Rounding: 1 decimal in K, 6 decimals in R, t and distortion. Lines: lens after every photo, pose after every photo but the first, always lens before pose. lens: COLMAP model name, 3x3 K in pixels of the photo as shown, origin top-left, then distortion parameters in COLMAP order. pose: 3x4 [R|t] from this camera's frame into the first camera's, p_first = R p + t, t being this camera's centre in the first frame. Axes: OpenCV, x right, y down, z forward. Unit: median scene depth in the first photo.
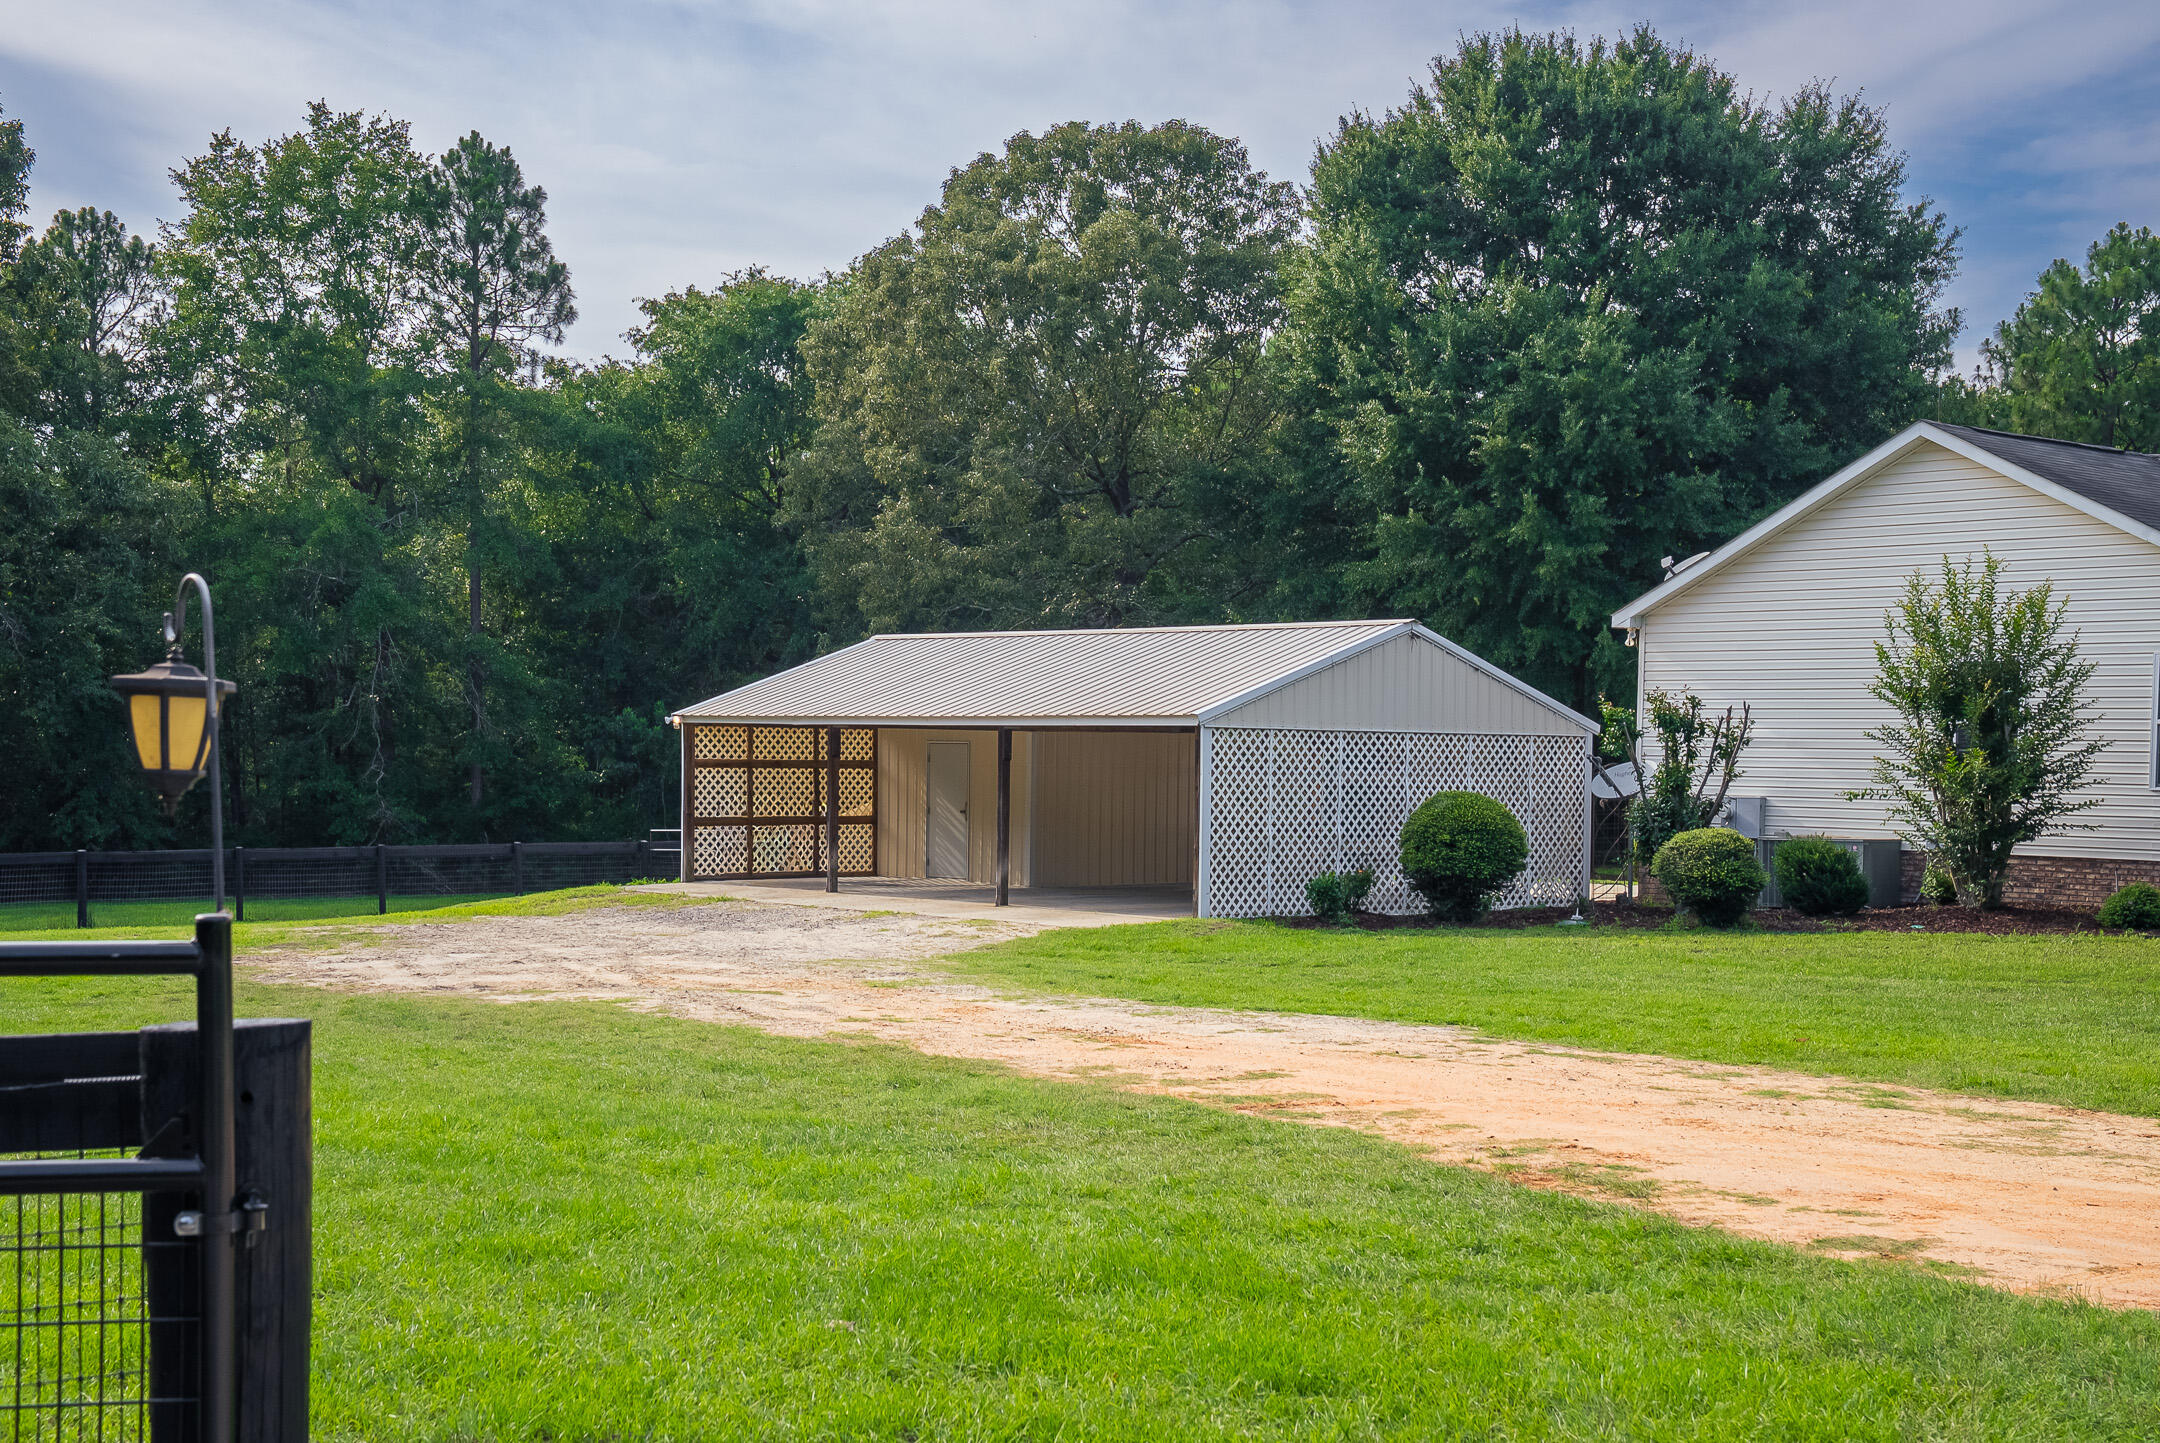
lens RADIAL K [[2761.4, 0, 1080.0], [0, 2761.4, 721.5], [0, 0, 1]] dist [0.098910, 0.049440]
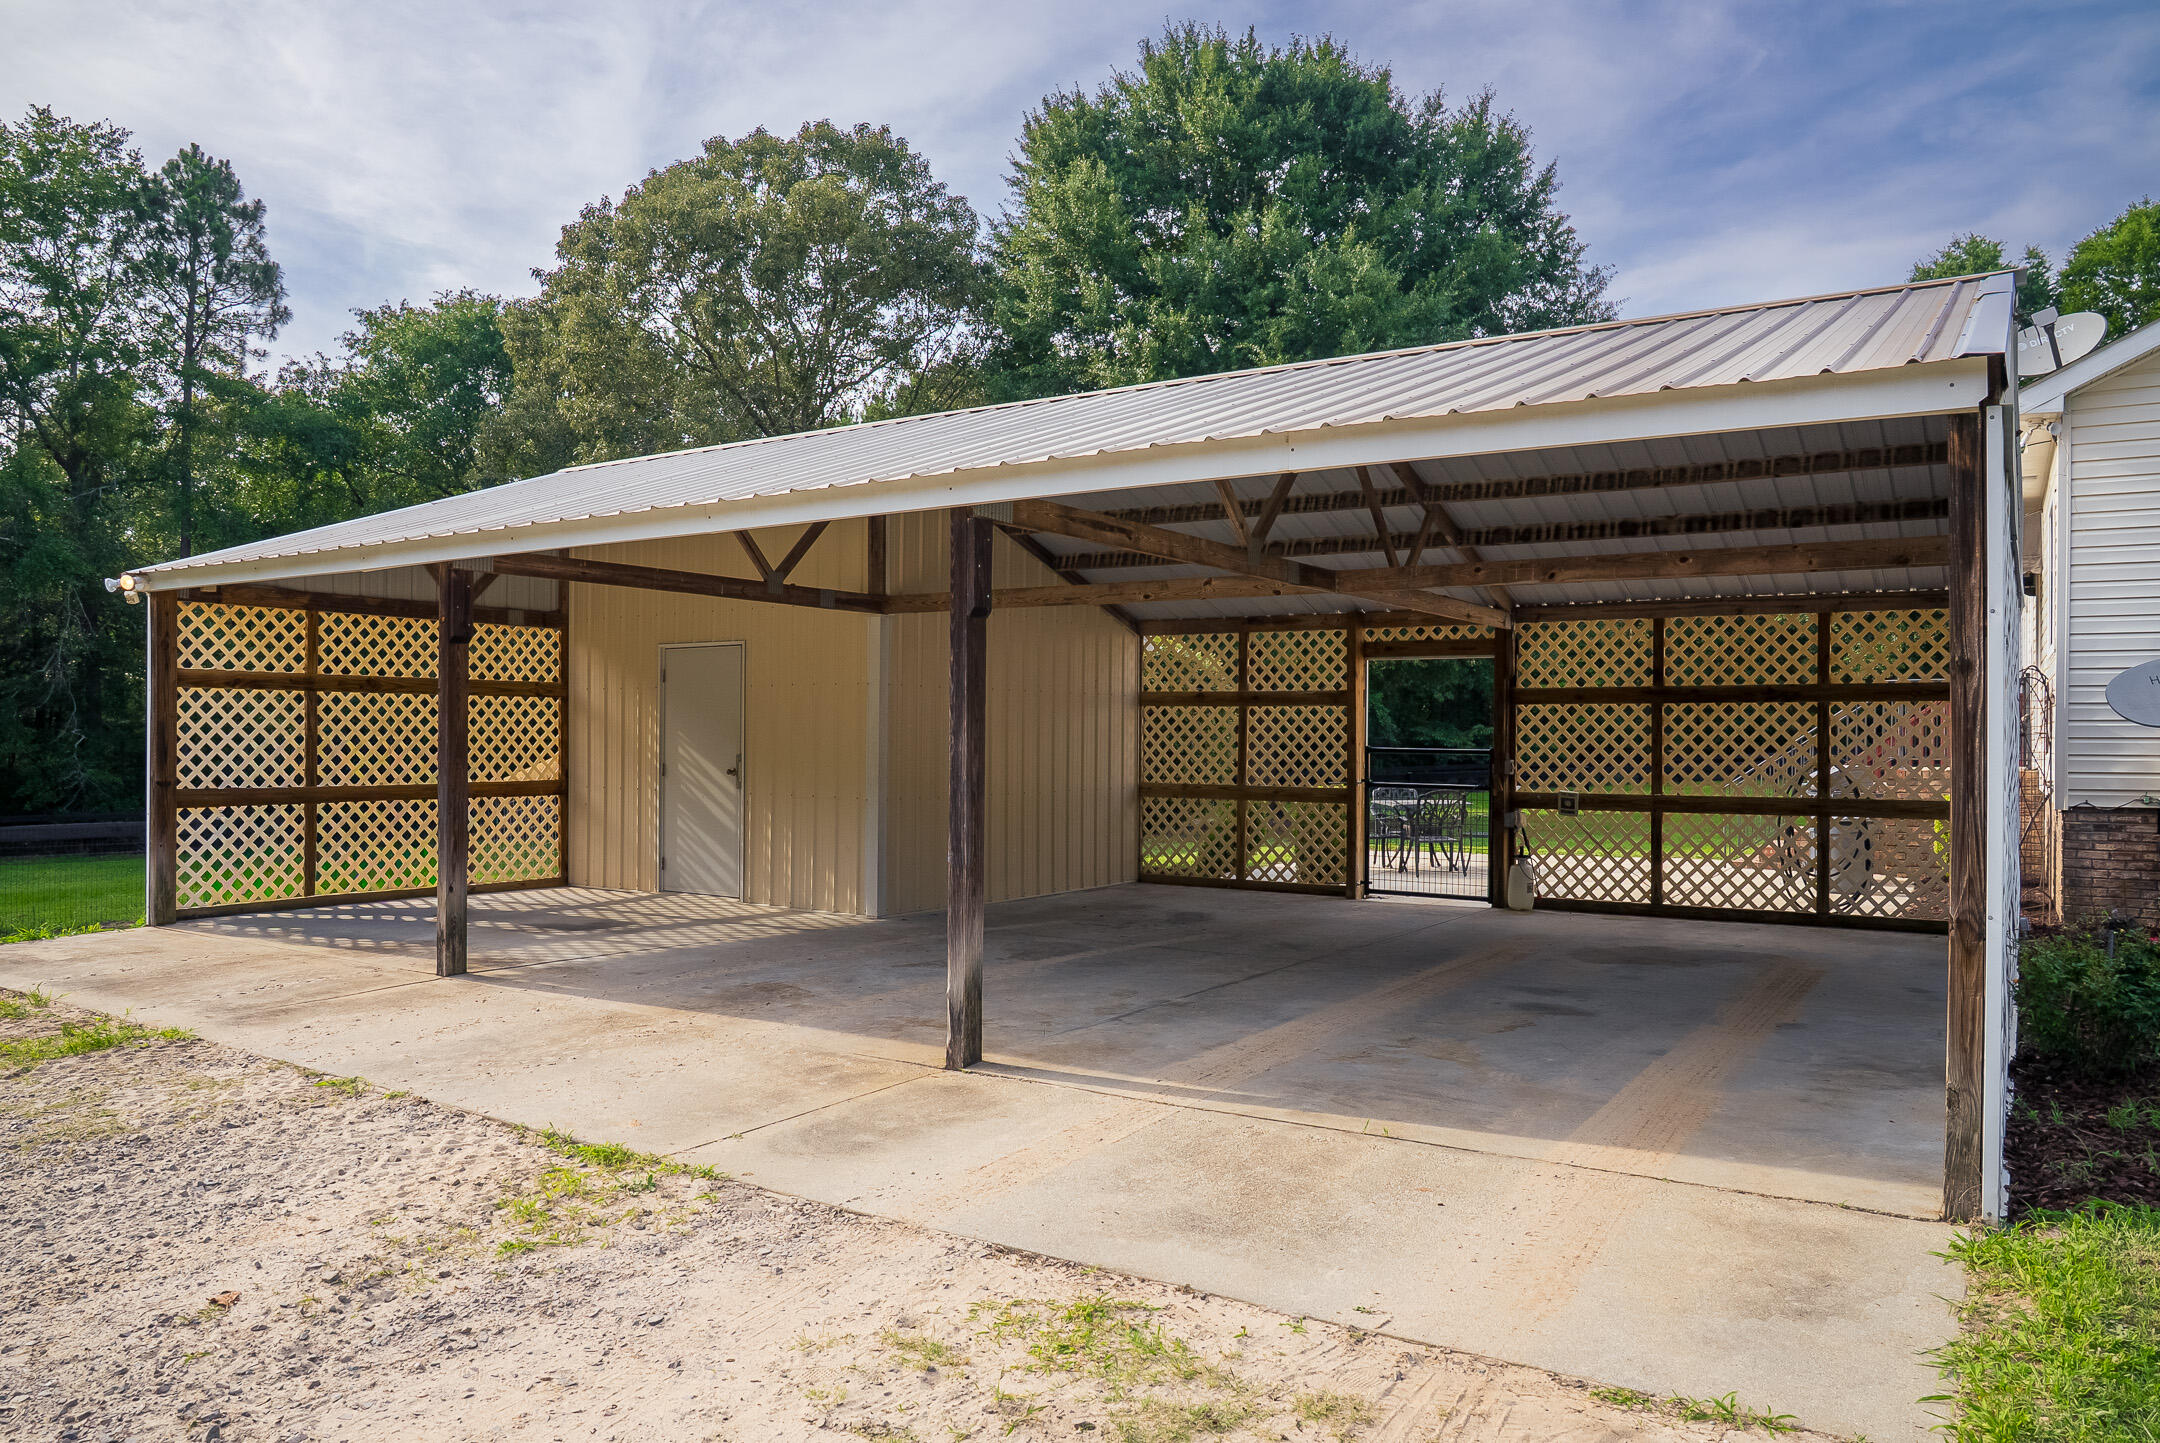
lens RADIAL K [[1470.6, 0, 1080.0], [0, 1470.6, 721.5], [0, 0, 1]] dist [-0.124064, 0.088519]
pose [[0.965817, -0.002563, 0.259213, -0.033198], [0.001854, 0.999994, 0.002981, 0.014436], [-0.259219, -0.002399, 0.965816, 0.464917]]
